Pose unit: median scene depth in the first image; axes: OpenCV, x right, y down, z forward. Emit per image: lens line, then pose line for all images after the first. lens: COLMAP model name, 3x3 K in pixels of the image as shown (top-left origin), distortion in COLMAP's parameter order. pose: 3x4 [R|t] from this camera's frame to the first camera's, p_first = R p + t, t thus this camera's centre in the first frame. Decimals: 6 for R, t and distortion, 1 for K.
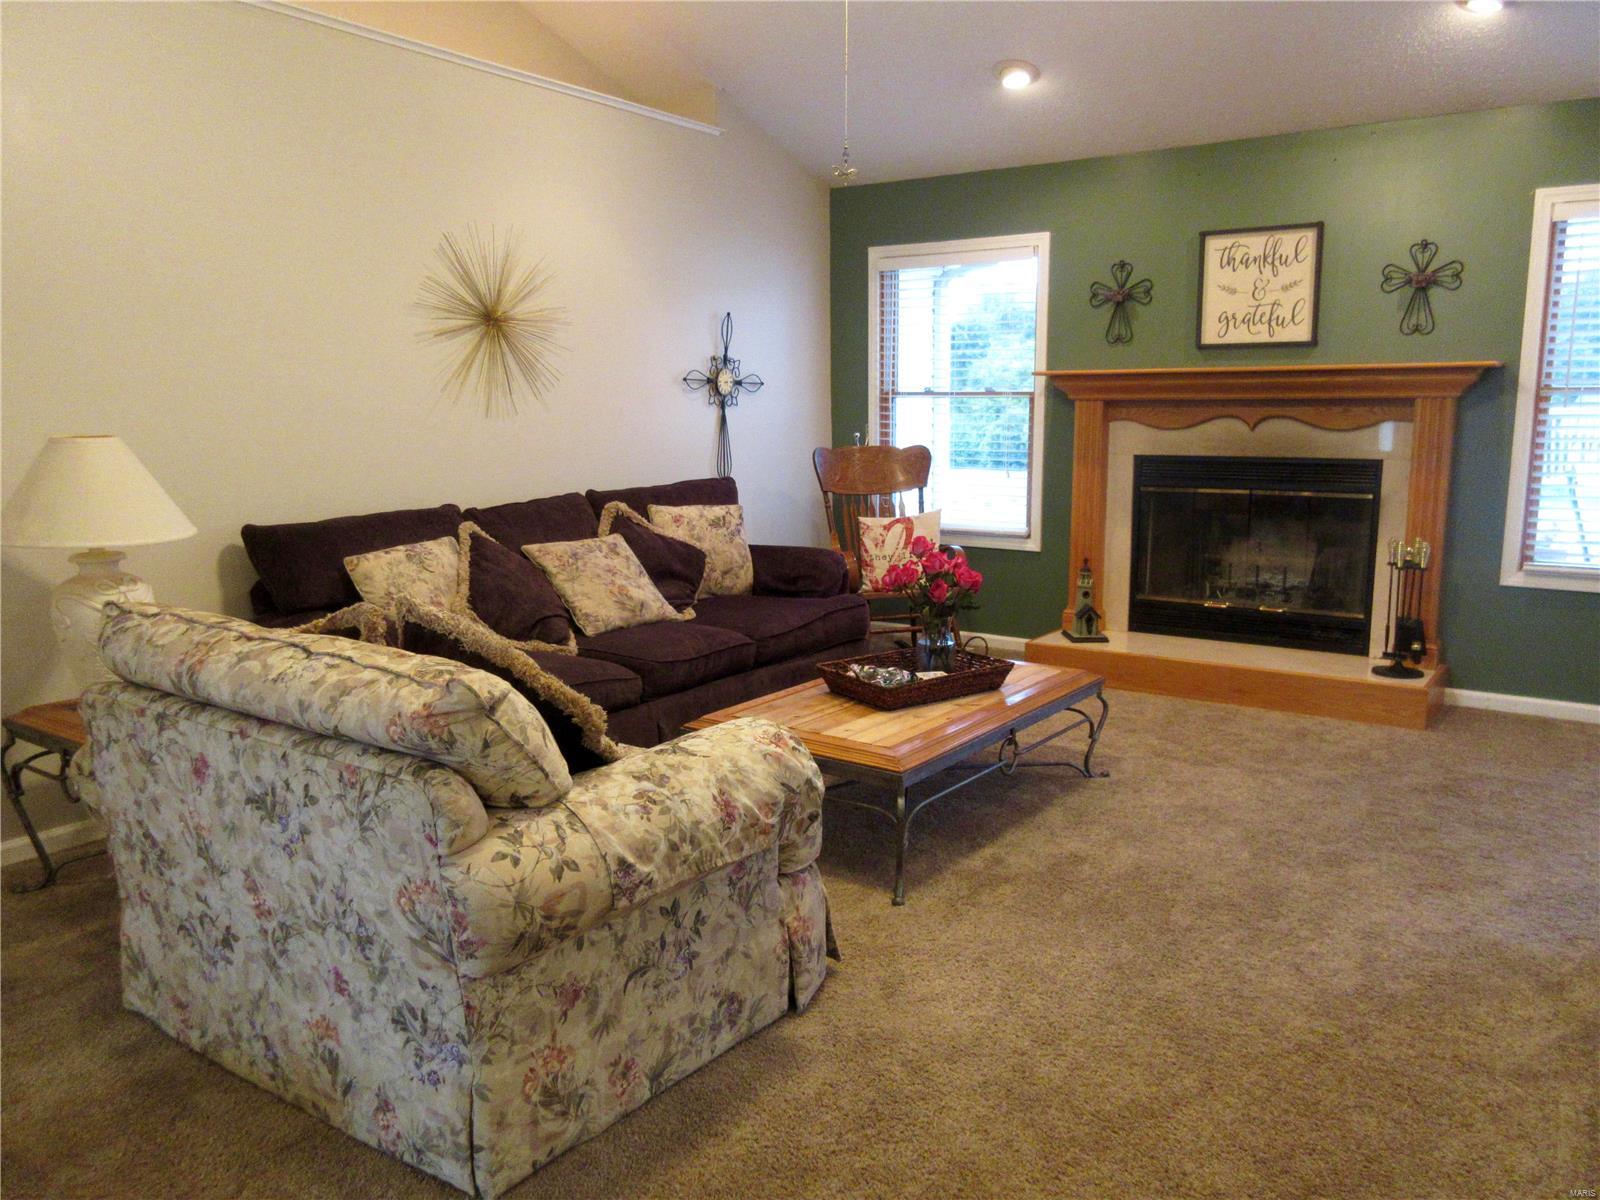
lens RADIAL K [[1228.8, 0, 800.0], [0, 1228.8, 600.0], [0, 0, 1]] dist [0.000899, -0.005051]
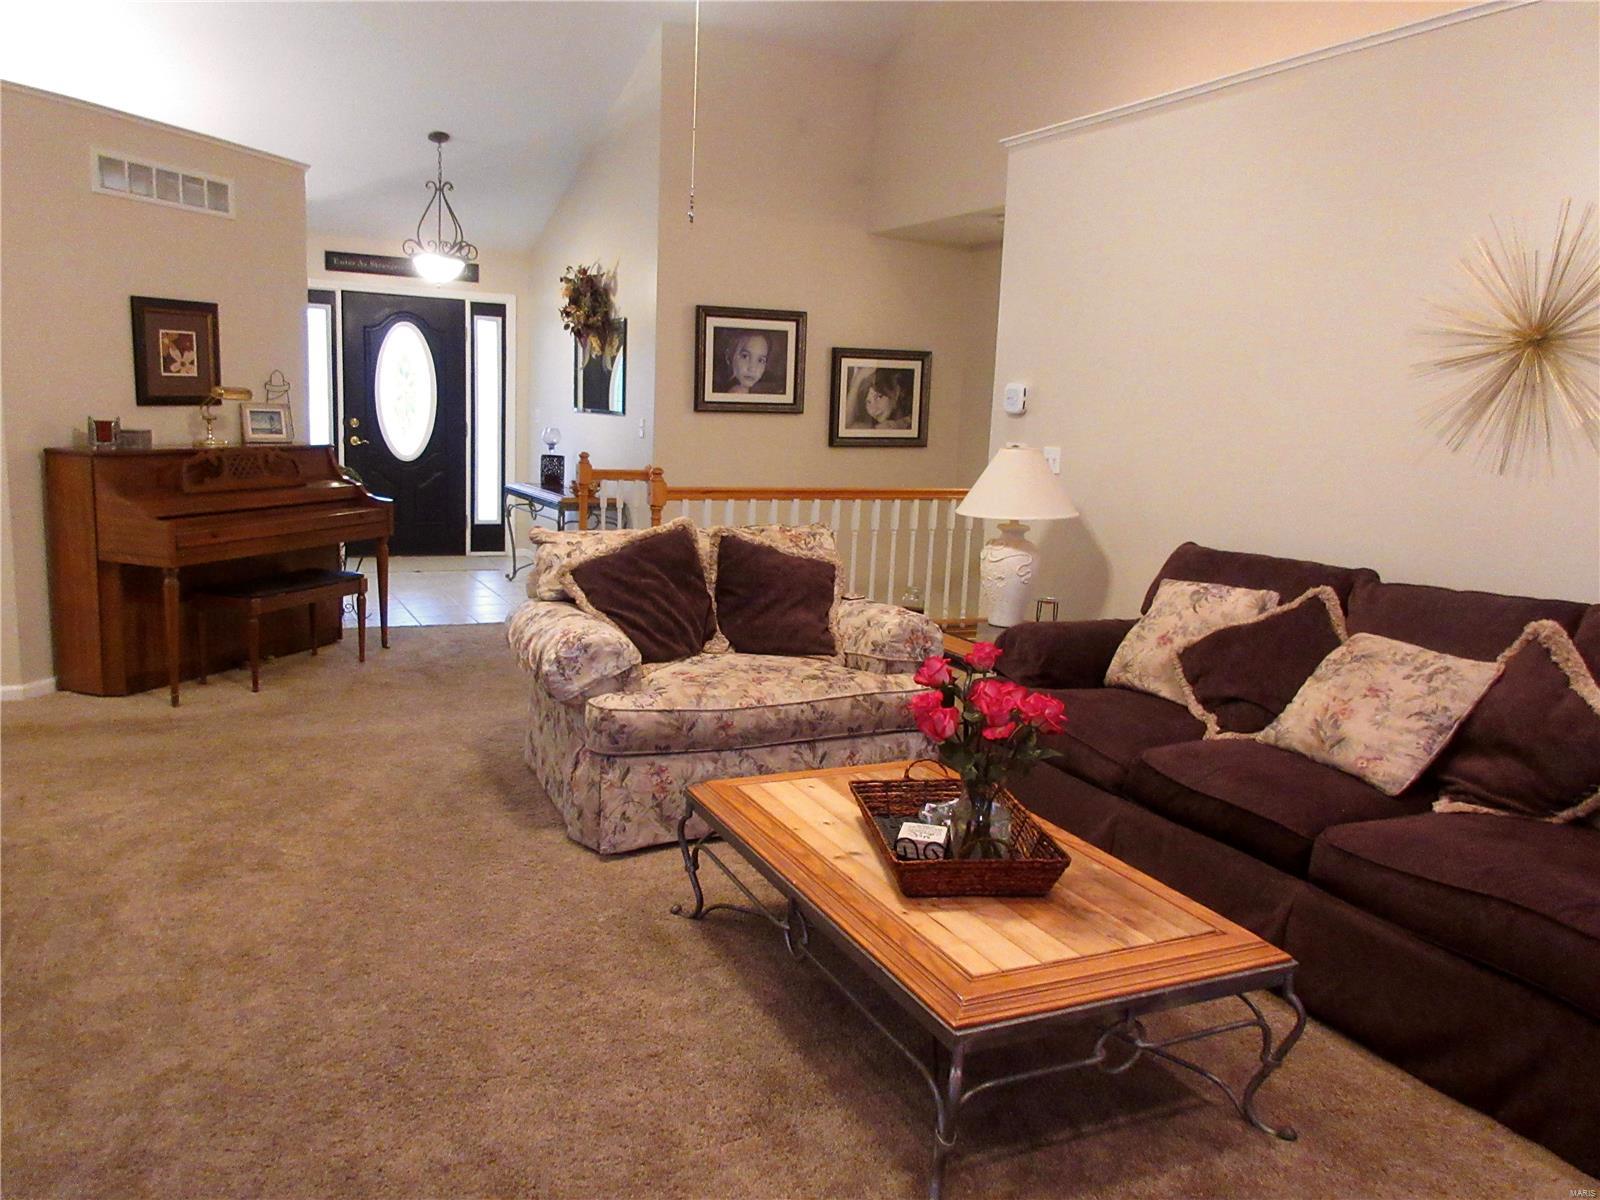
lens RADIAL K [[1194.8, 0, 800.0], [0, 1194.8, 600.0], [0, 0, 1]] dist [0.003081, 0.004876]
pose [[-0.484587, 0.122737, -0.866089, 0.567603], [-0.183386, 0.953850, 0.237780, -0.168876], [0.855304, 0.274054, -0.439715, 0.965989]]
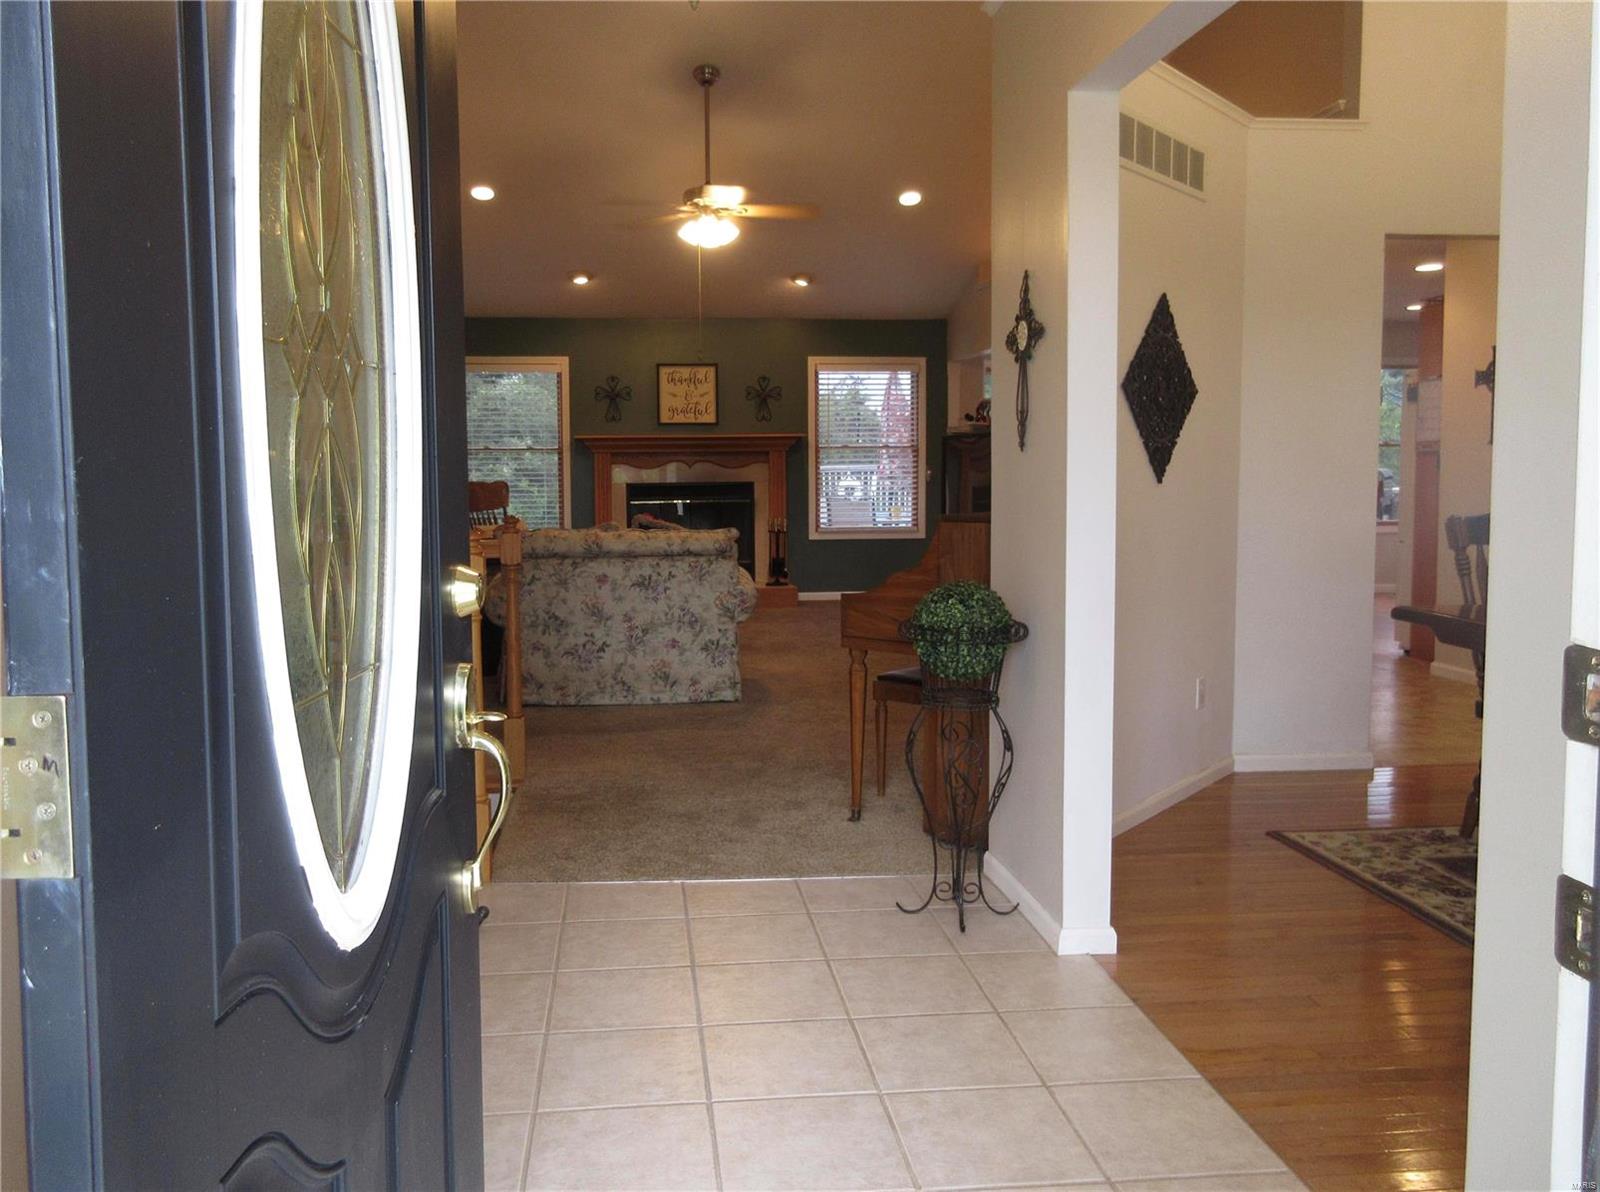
lens RADIAL K [[1228.8, 0, 800.0], [0, 1228.8, 596.0], [0, 0, 1]] dist [0.000899, -0.005051]
pose [[0.744869, -0.073620, 0.663136, -0.840167], [0.112228, 0.993558, -0.015758, 0.114359], [-0.657704, 0.086160, 0.748333, -0.553394]]
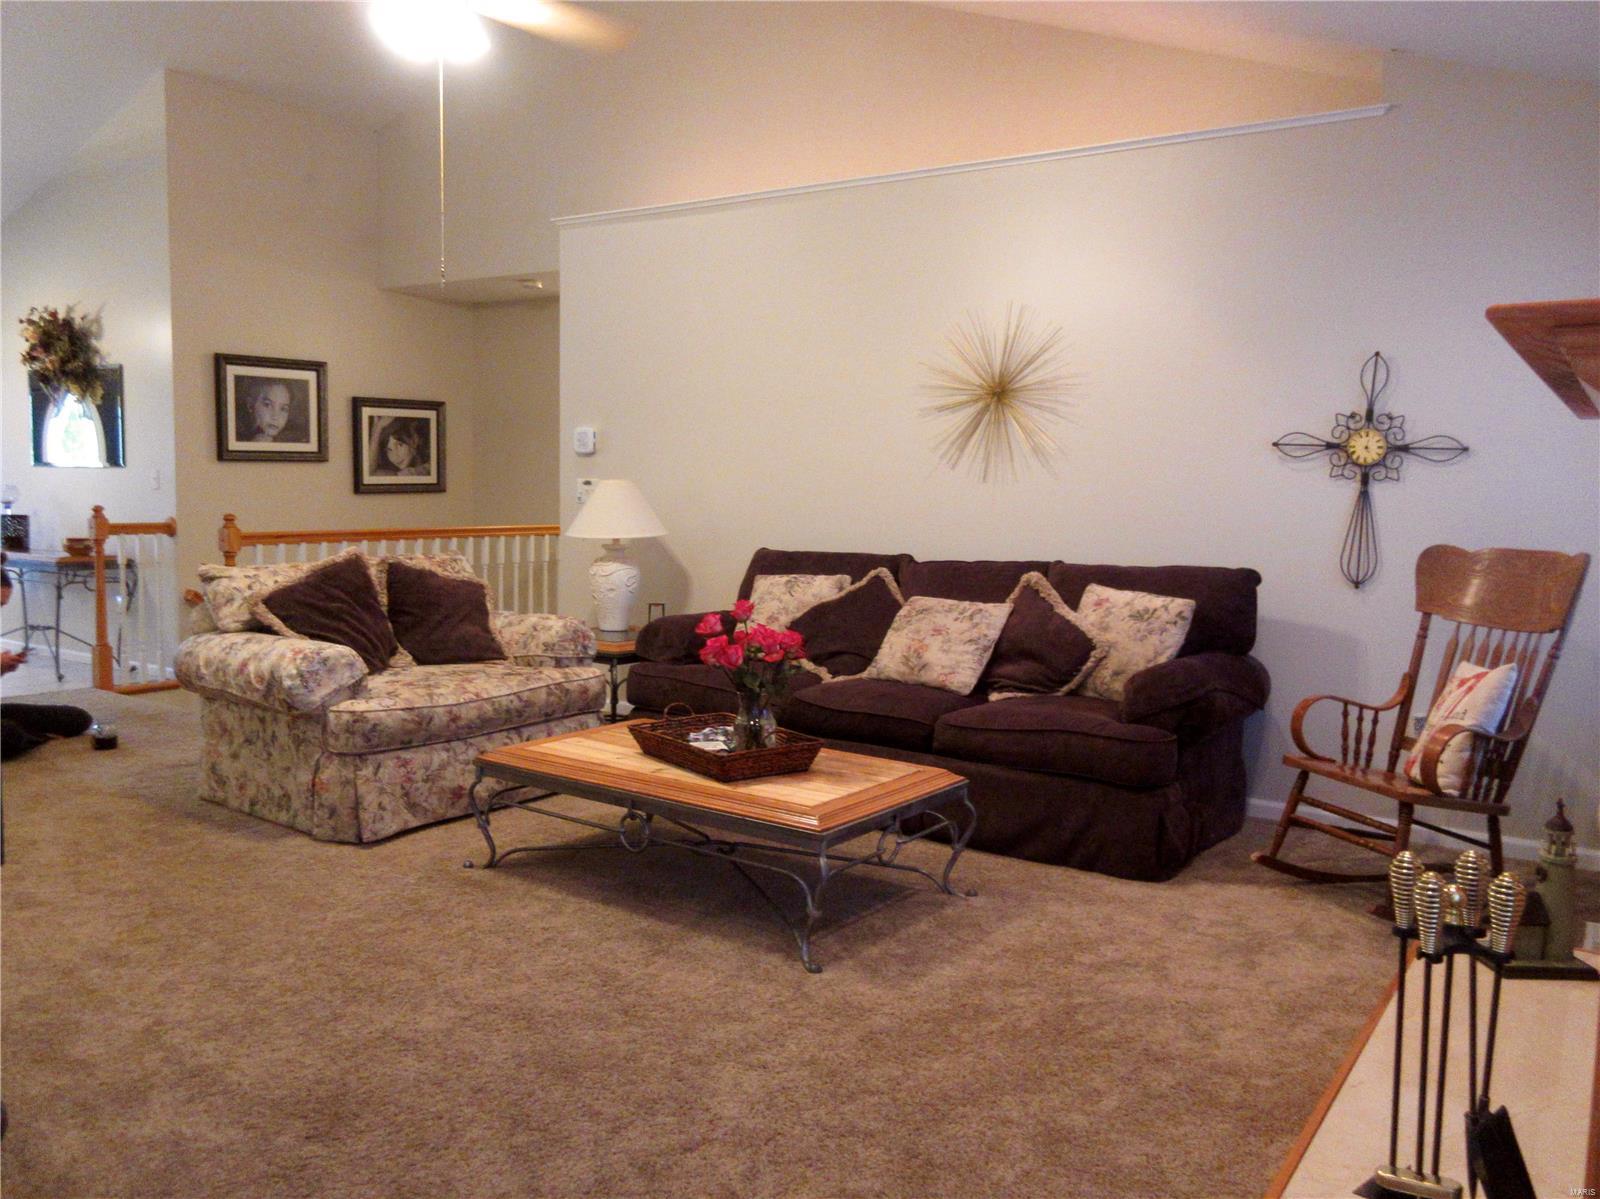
lens RADIAL K [[1254.0, 0, 783.3], [0, 1254.0, 603.6], [0, 0, 1]] dist [0.004823, -0.002958]
pose [[-0.007111, 0.097493, -0.995211, 0.842696], [-0.182525, 0.978390, 0.097149, -0.118581], [0.983175, 0.182342, 0.010837, 0.825124]]
